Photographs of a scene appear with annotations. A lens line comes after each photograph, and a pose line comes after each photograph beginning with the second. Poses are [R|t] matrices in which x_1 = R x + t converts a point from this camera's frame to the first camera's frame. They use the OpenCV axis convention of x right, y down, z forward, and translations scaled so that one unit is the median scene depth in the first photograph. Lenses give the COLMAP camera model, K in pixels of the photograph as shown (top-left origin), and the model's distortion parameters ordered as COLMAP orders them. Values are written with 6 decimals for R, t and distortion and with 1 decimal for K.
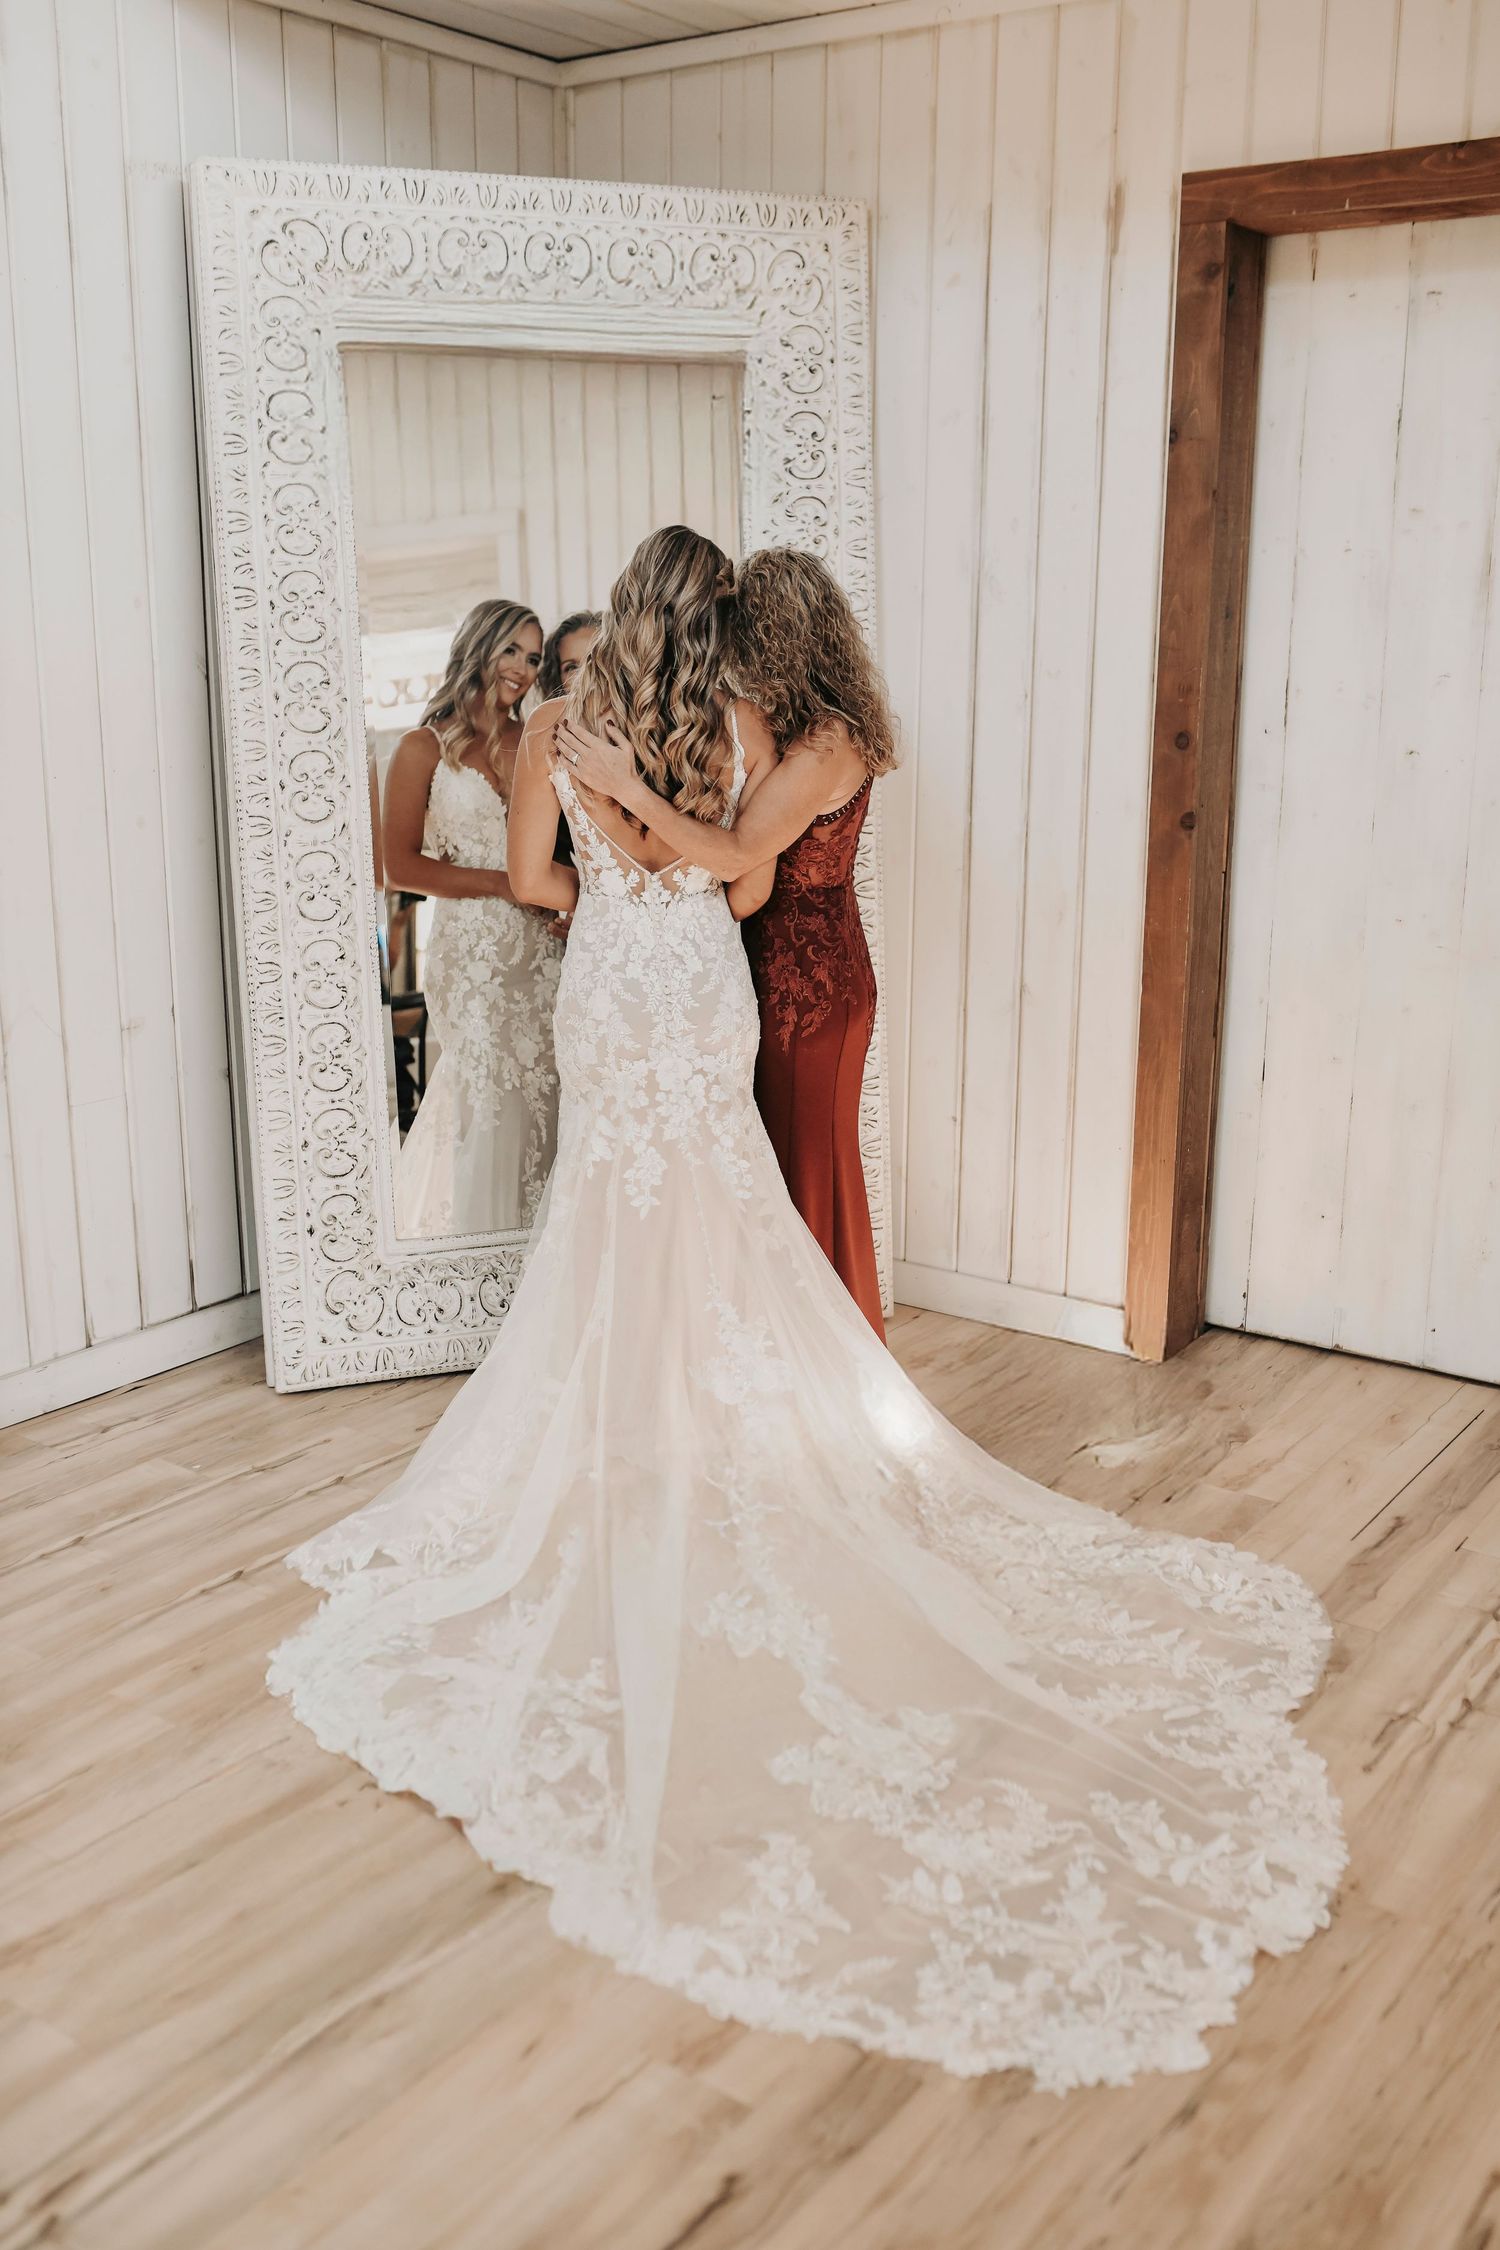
lens RADIAL K [[2193.6, 0, 750.0], [0, 2193.6, 1125.0], [0, 0, 1]] dist [-0.072858, 0.190376]
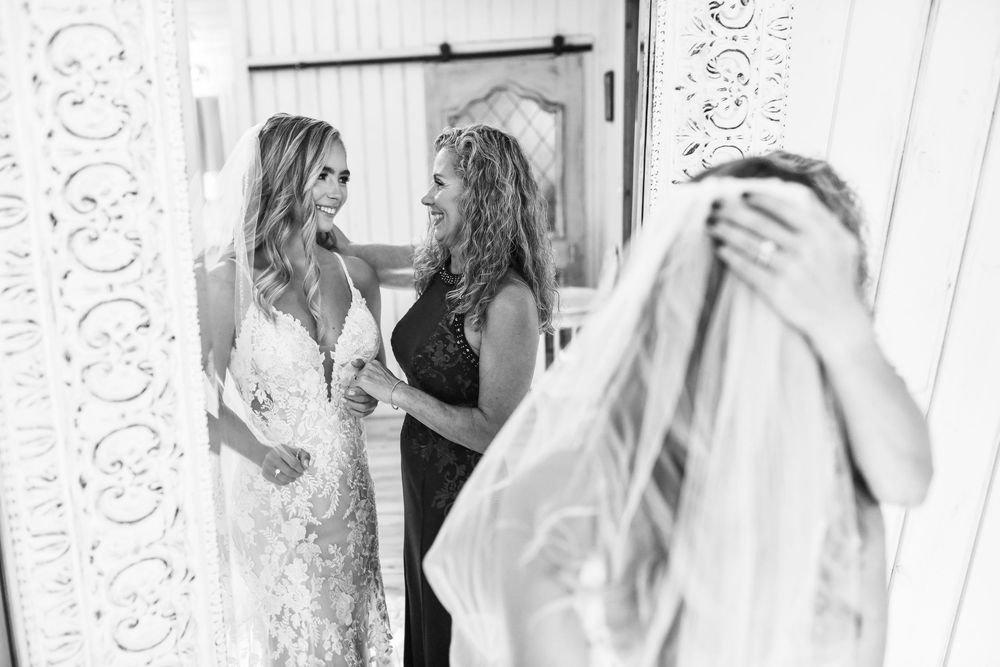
lens RADIAL K [[974.9, 0, 500.0], [0, 974.9, 333.5], [0, 0, 1]] dist [-0.072858, 0.190376]
pose [[0.958616, -0.026173, 0.283496, -0.173993], [-0.025586, 0.983816, 0.177346, -0.255776], [-0.283550, -0.177261, 0.942432, 0.689119]]
